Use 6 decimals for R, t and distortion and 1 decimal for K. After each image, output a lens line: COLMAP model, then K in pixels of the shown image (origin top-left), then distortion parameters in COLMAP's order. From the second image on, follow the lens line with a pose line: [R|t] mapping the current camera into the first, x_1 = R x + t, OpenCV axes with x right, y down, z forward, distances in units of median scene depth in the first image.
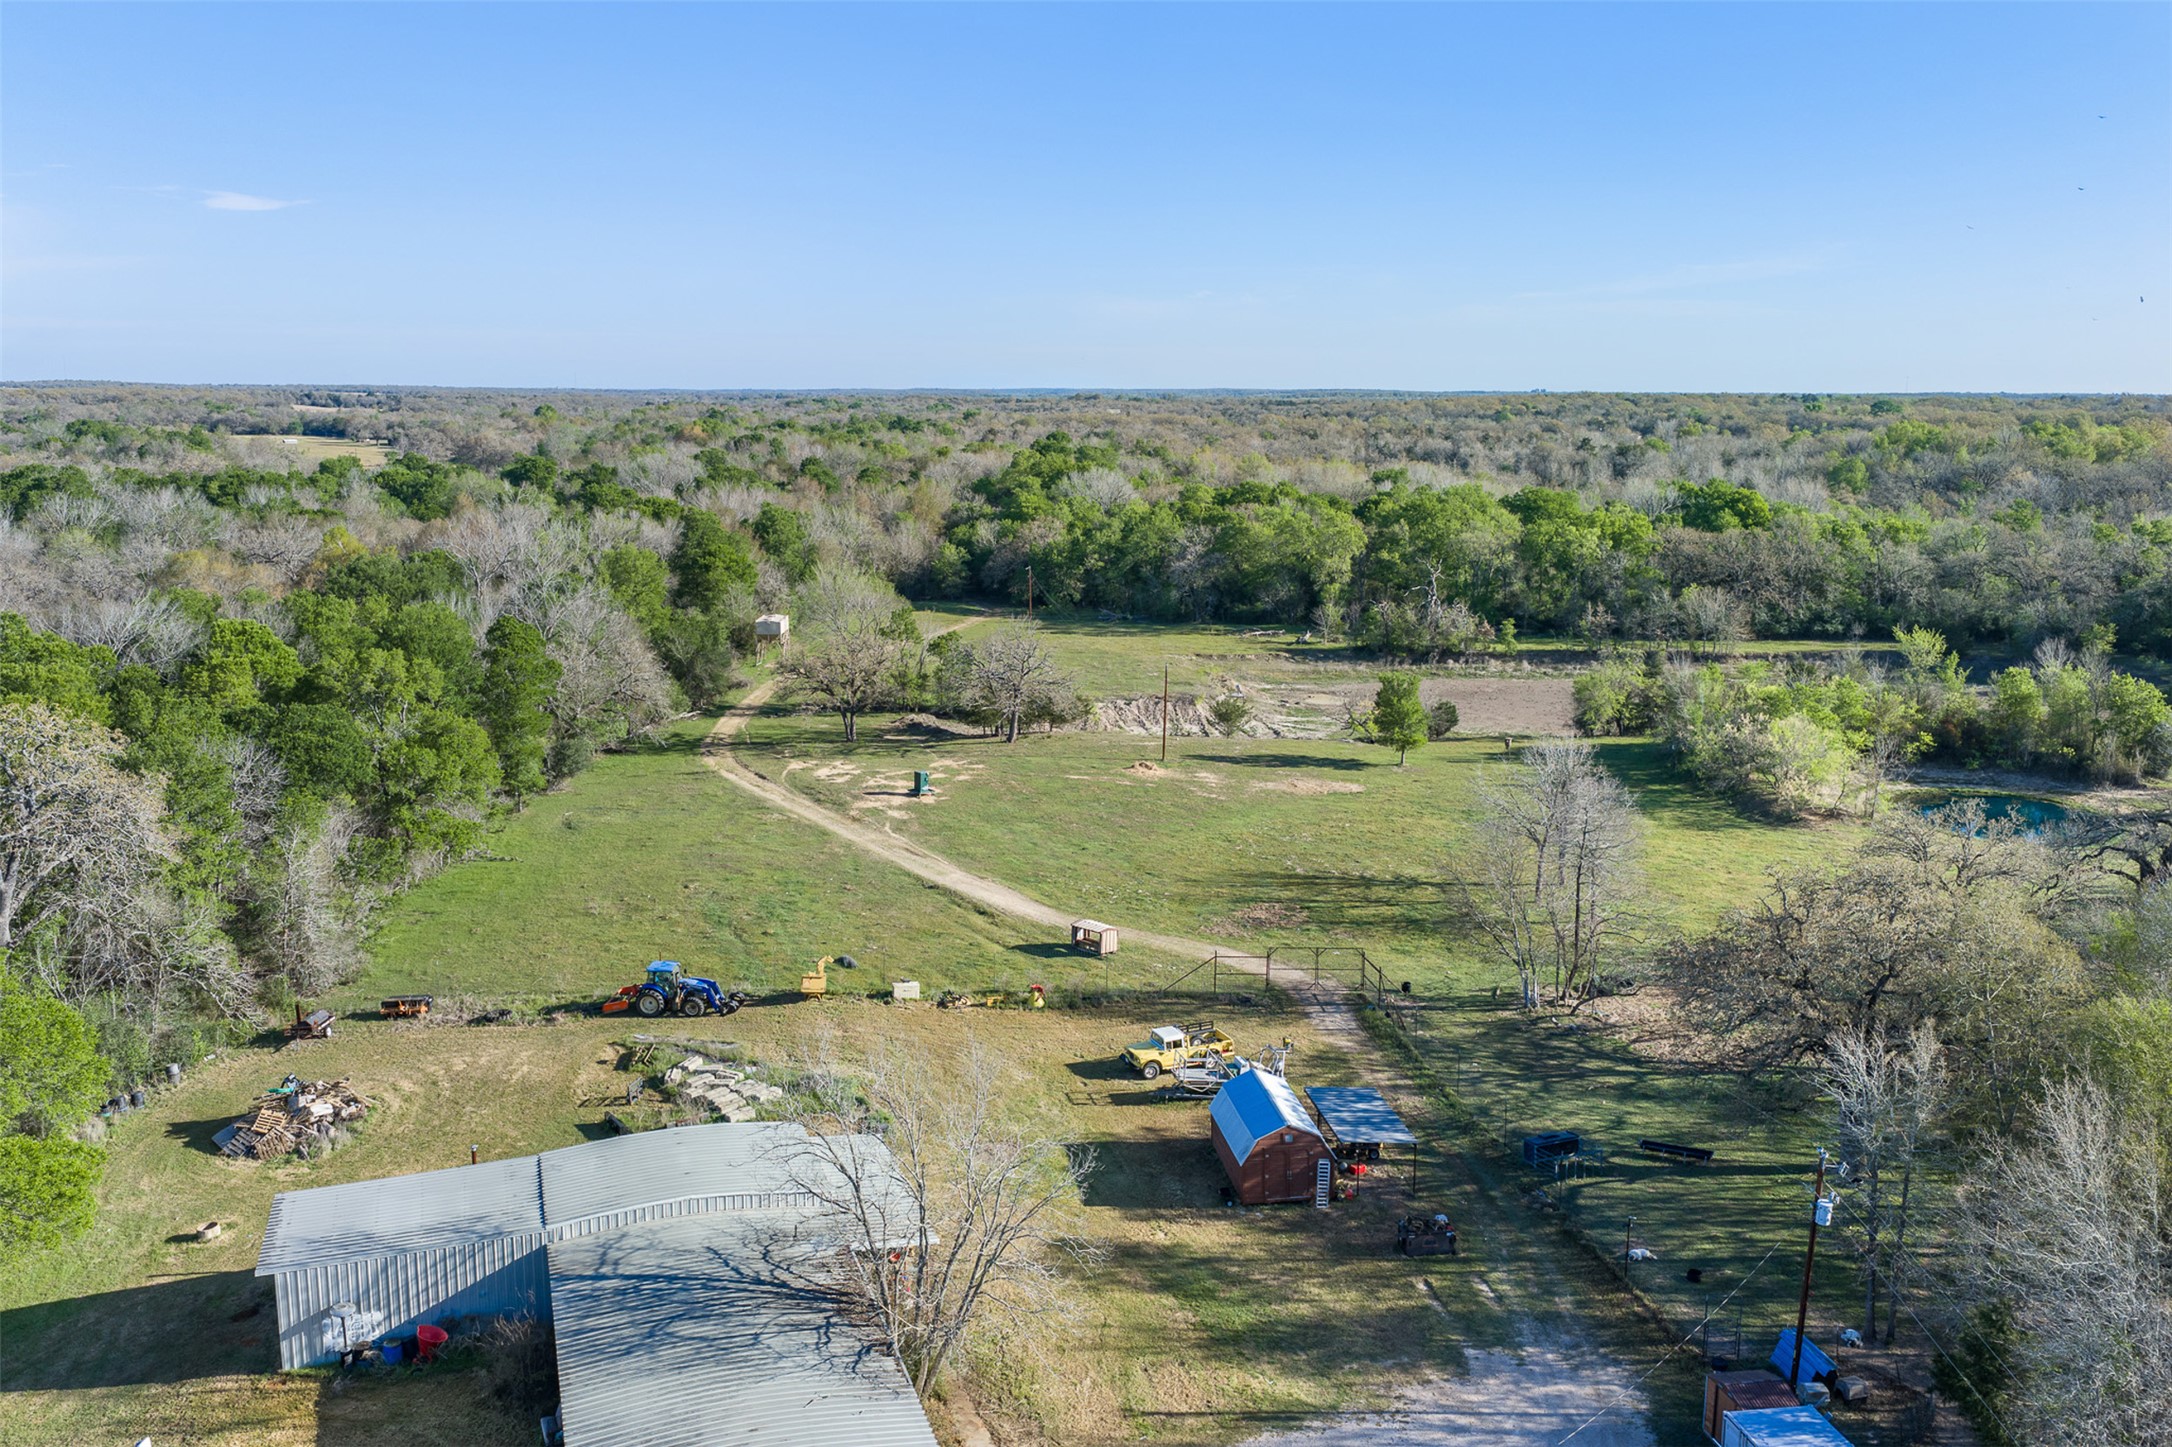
lens RADIAL K [[1799.0, 0, 1086.0], [0, 1799.0, 723.5], [0, 0, 1]] dist [0.009828, -0.016166]
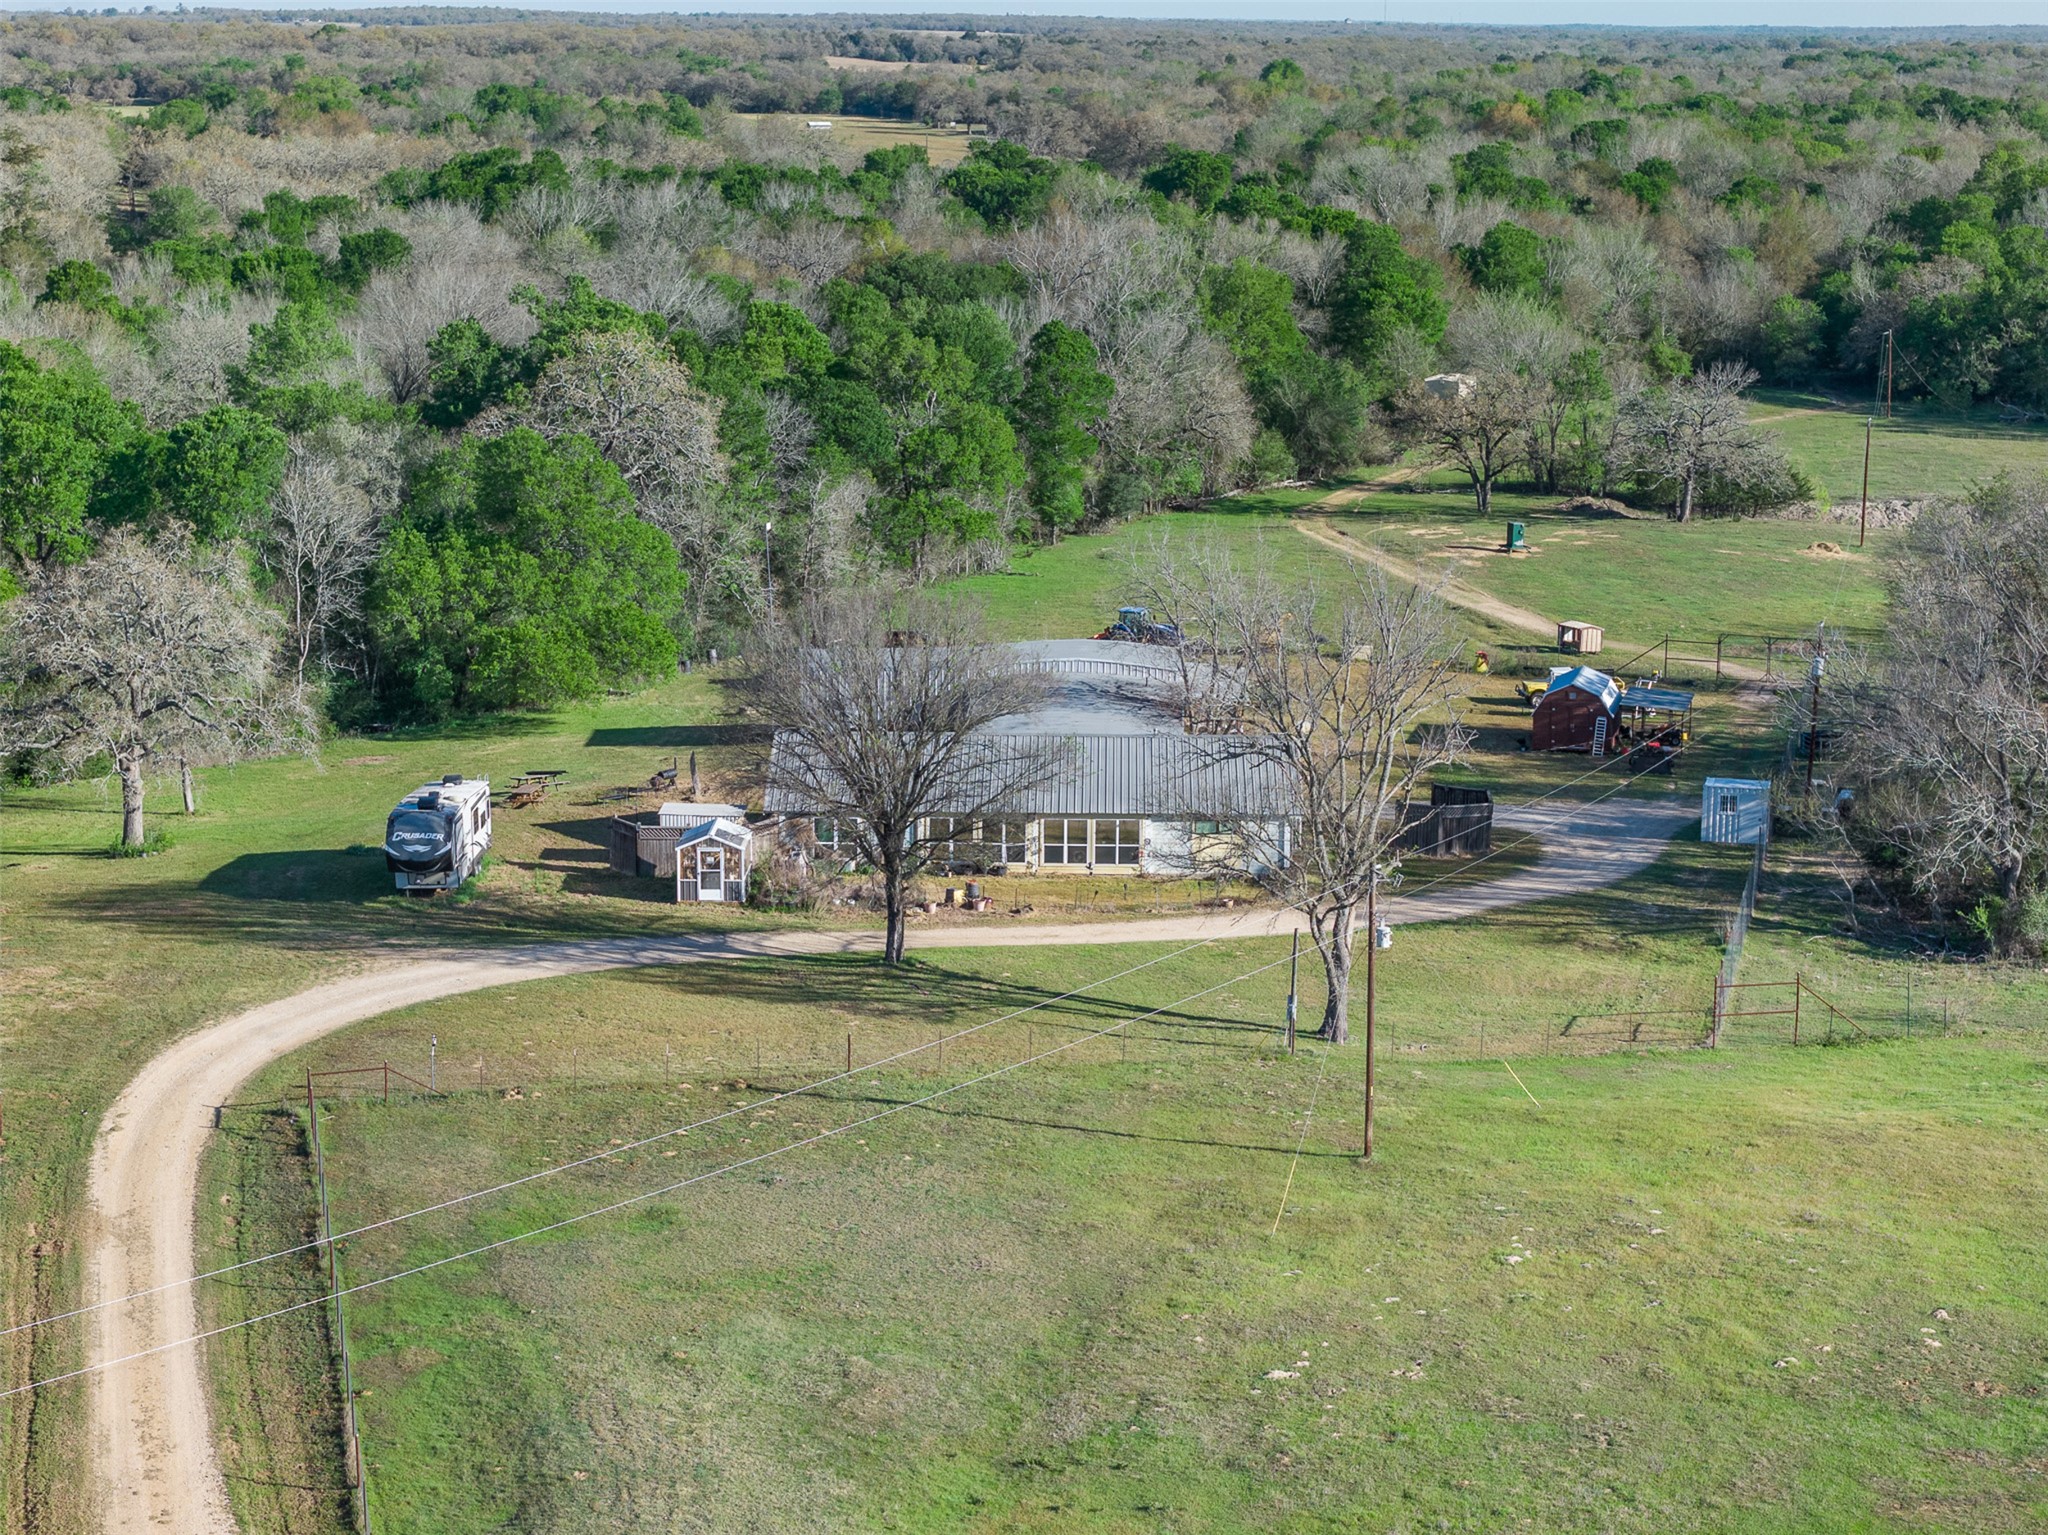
lens RADIAL K [[4056.0, 0, 1024.0], [0, 4056.0, 767.5], [0, 0, 1]] dist [-0.150047, 0.269916]
pose [[0.935756, 0.066242, -0.346370, 0.198121], [-0.066710, 0.997716, 0.010584, 0.076745], [0.346281, 0.013202, 0.938038, -0.463104]]
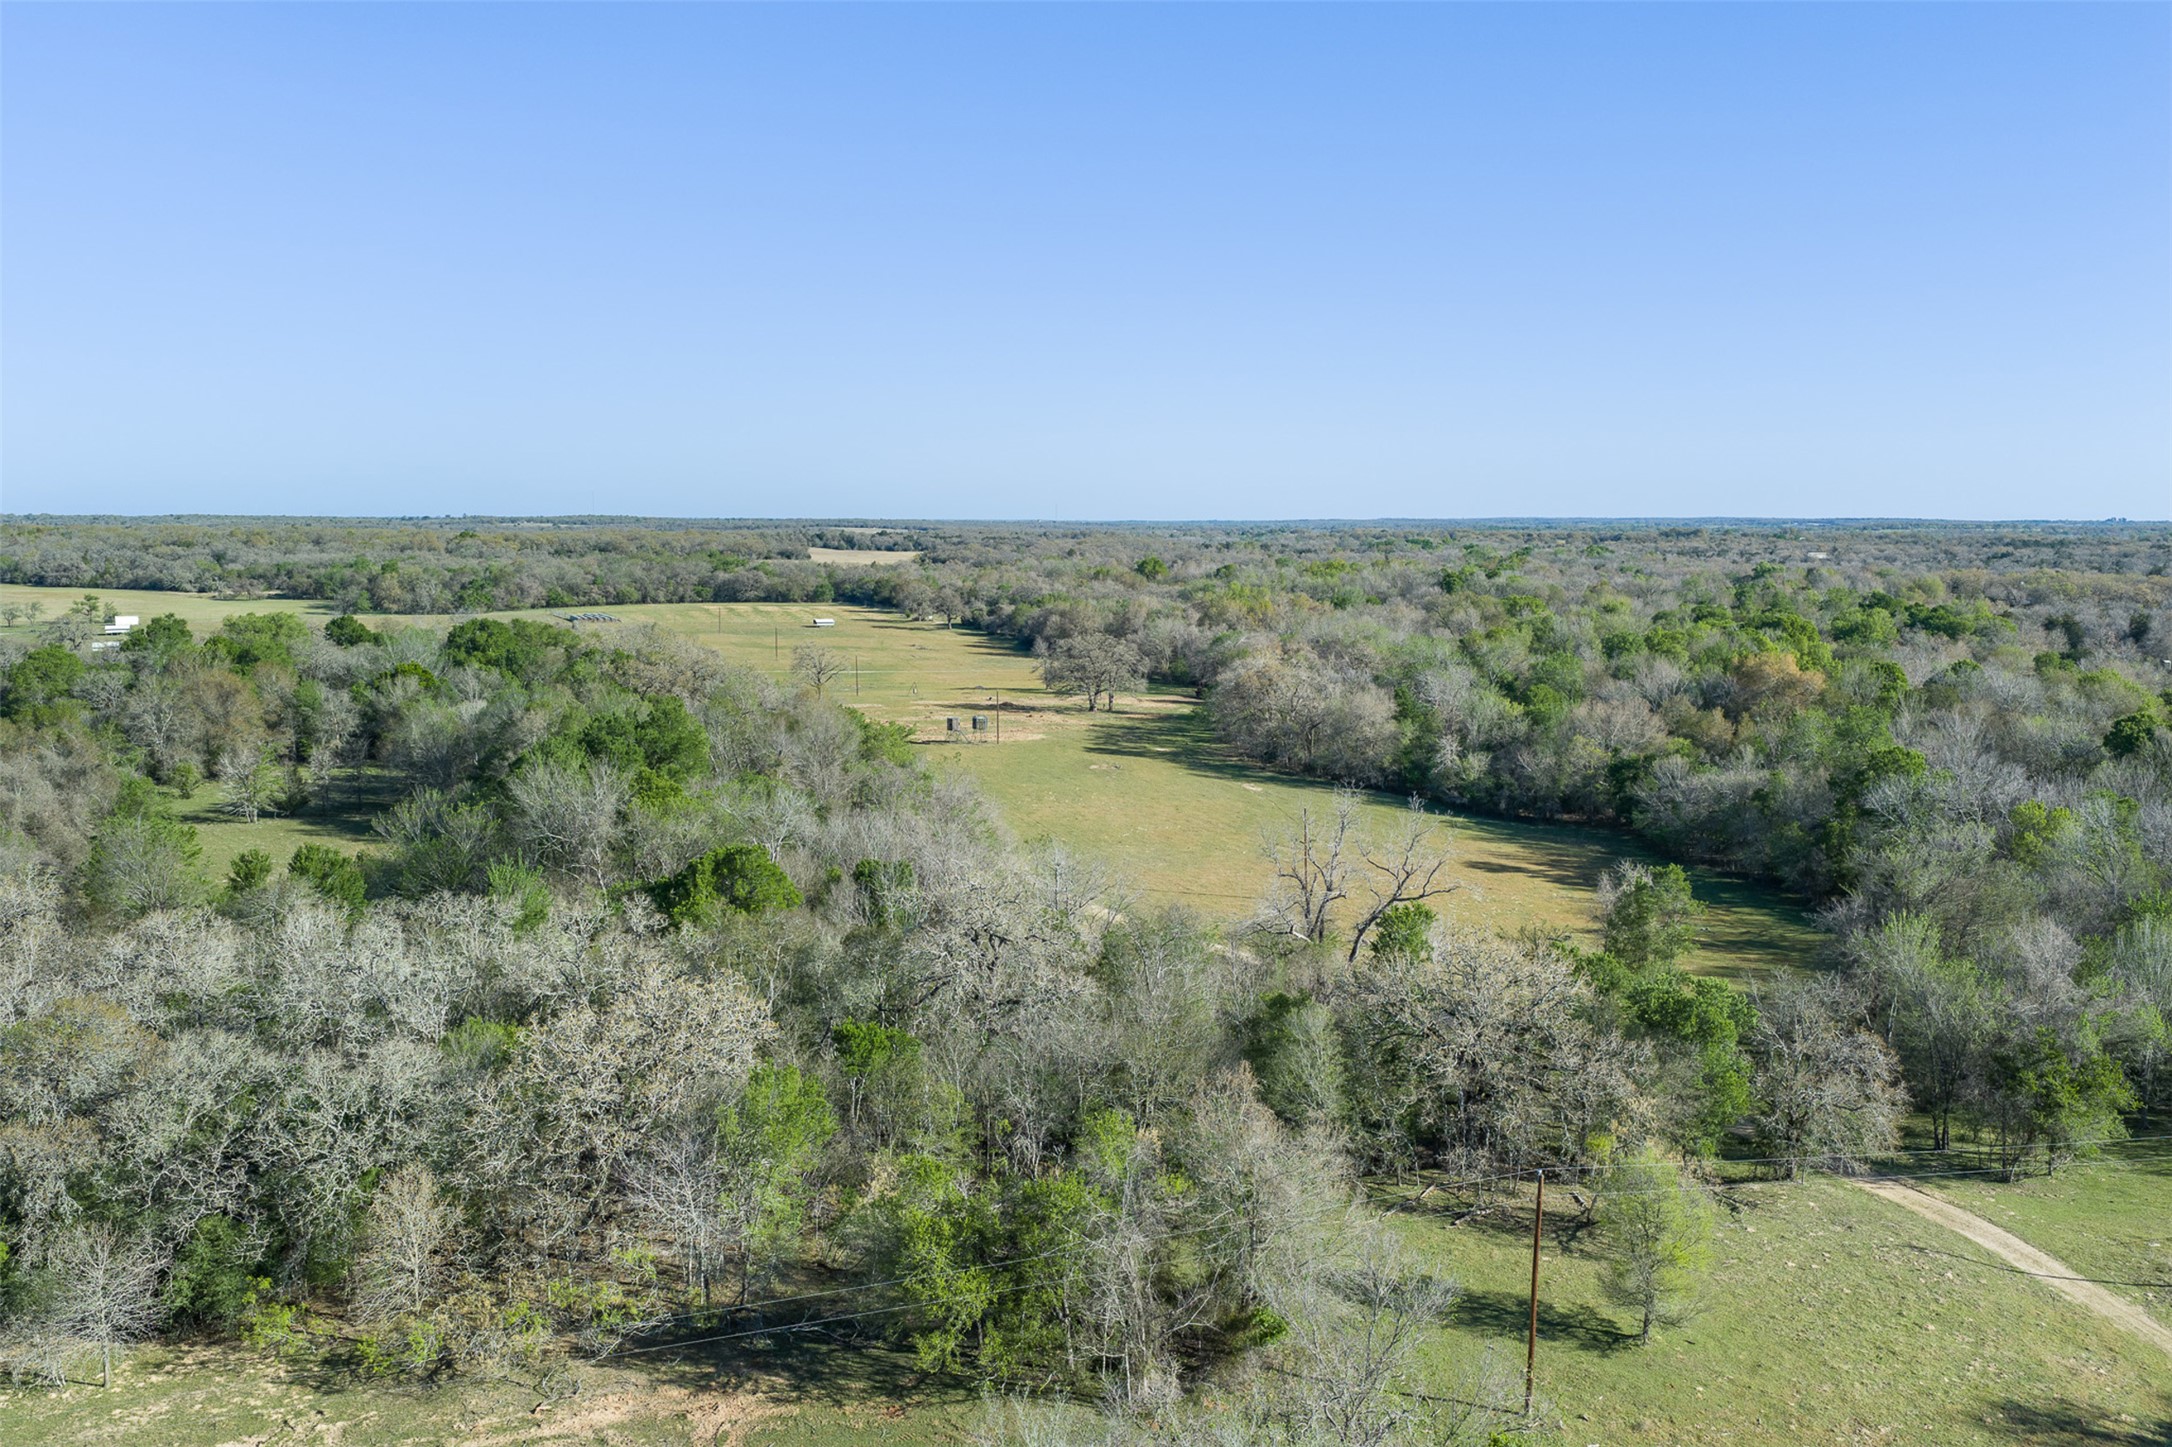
lens RADIAL K [[1799.0, 0, 1086.0], [0, 1799.0, 723.5], [0, 0, 1]] dist [0.009828, -0.016166]
pose [[0.970472, 0.024849, -0.239930, -0.750185], [-0.041671, 0.996995, -0.065296, -0.316770], [0.237586, 0.073366, 0.968592, 1.531986]]
